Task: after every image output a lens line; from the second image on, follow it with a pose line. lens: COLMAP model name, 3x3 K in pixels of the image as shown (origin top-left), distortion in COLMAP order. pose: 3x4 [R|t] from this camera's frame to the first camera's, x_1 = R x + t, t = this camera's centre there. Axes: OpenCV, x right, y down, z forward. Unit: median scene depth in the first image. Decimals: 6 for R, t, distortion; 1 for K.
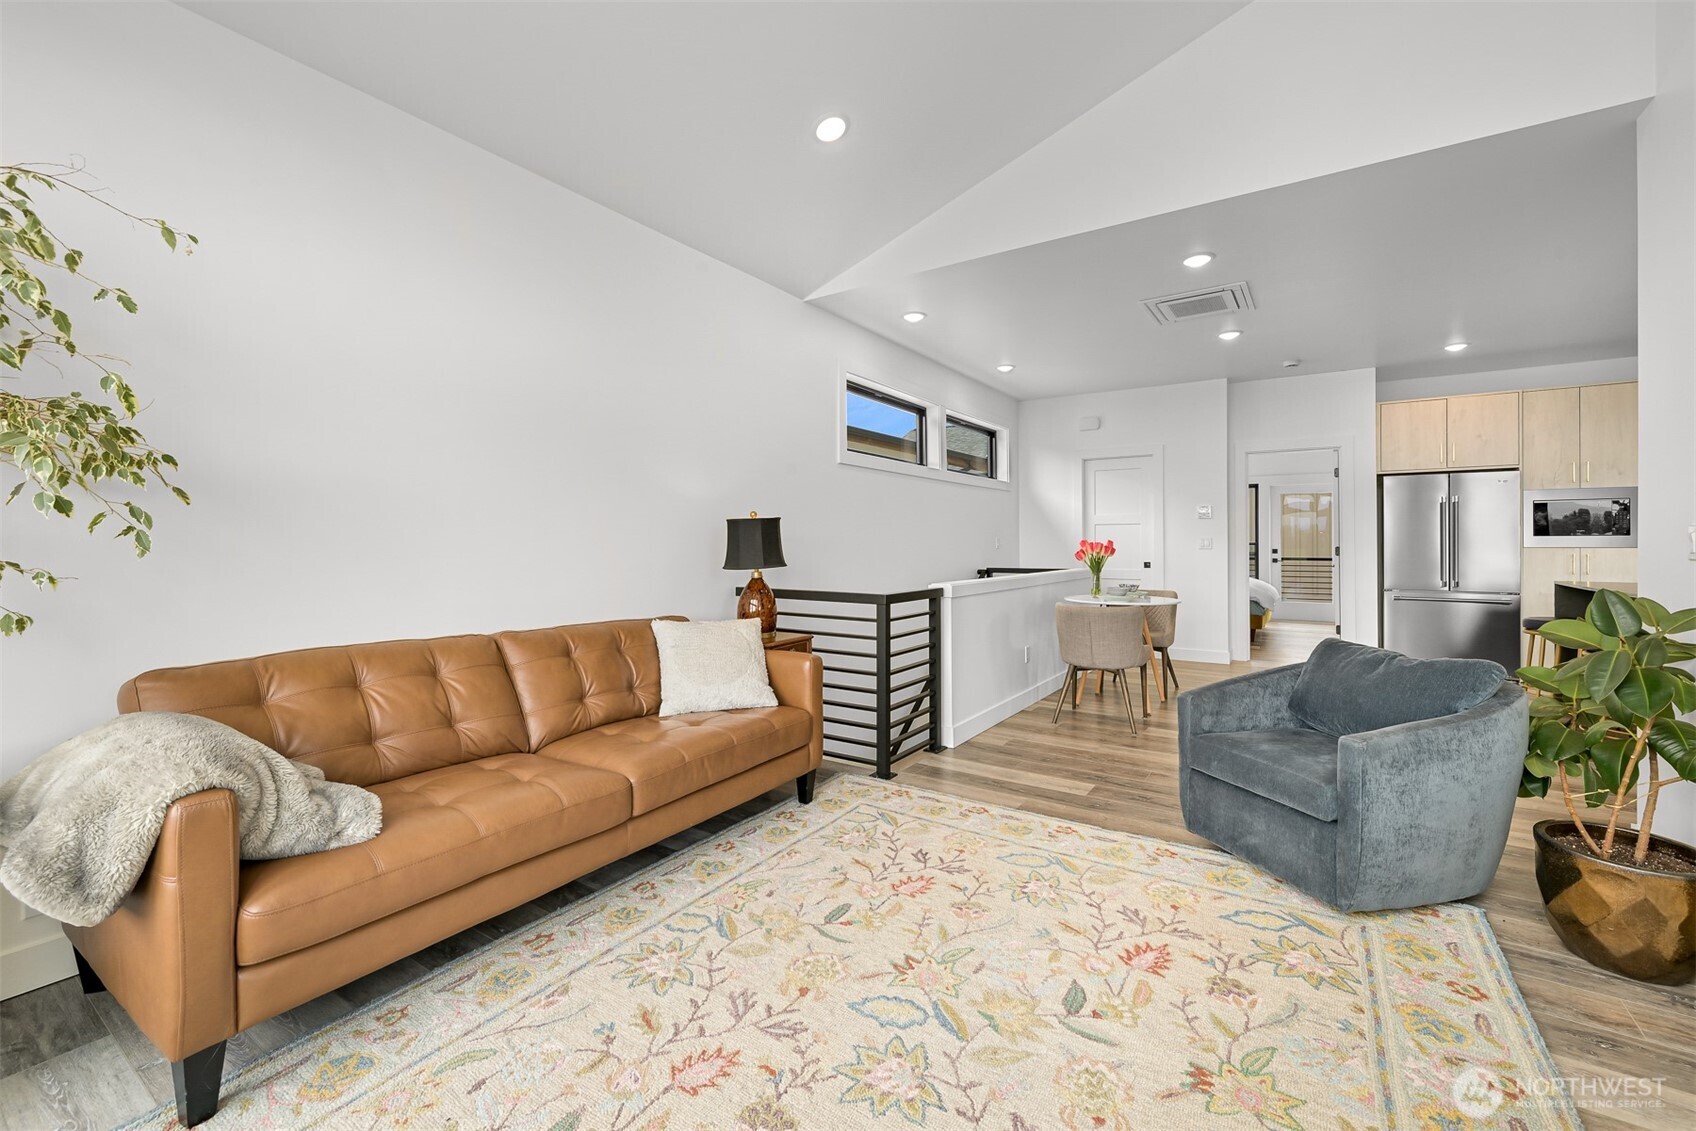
lens RADIAL K [[700.5, 0, 845.8], [0, 700.5, 550.0], [0, 0, 1]] dist [-0.001031, -0.000167]
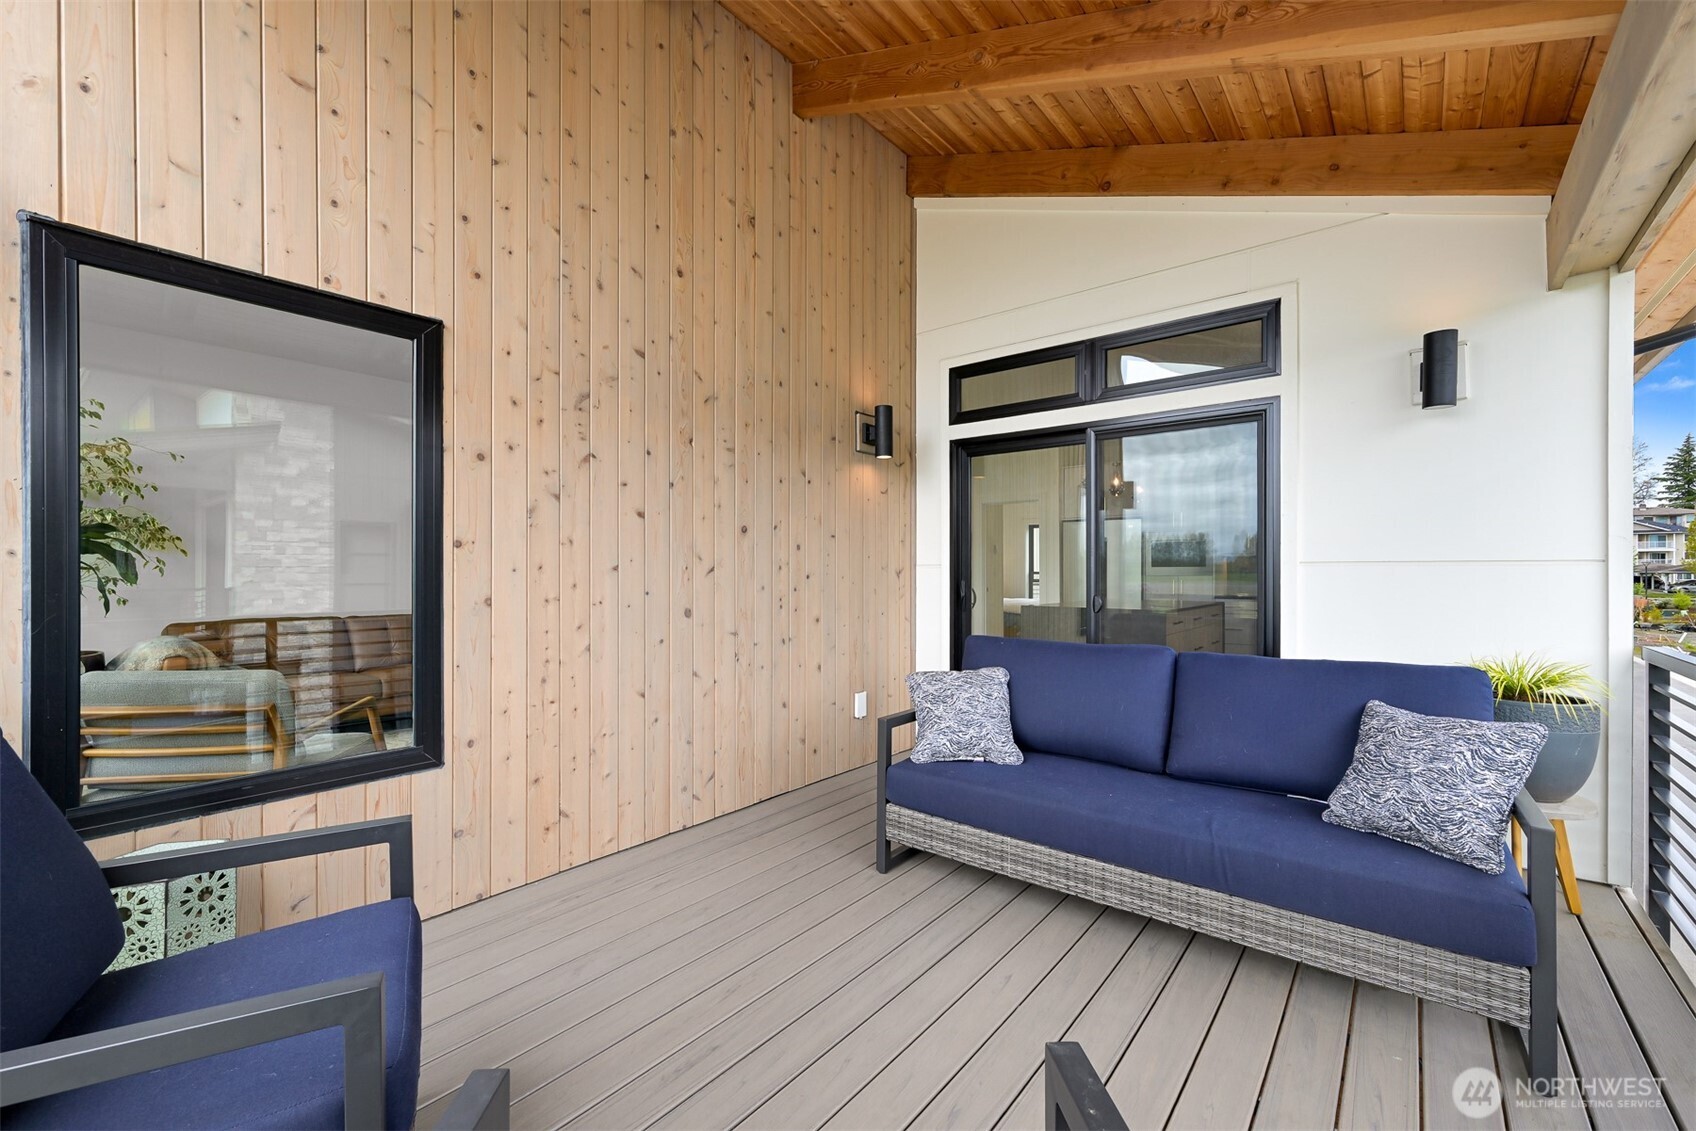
lens RADIAL K [[700.5, 0, 855.1], [0, 700.5, 570.4], [0, 0, 1]] dist [-0.001031, -0.000167]
pose [[0.995501, -0.002147, -0.094732, 1.980159], [0.001734, 0.999989, -0.004446, 0.001715], [0.094740, 0.004262, 0.995493, -1.491020]]
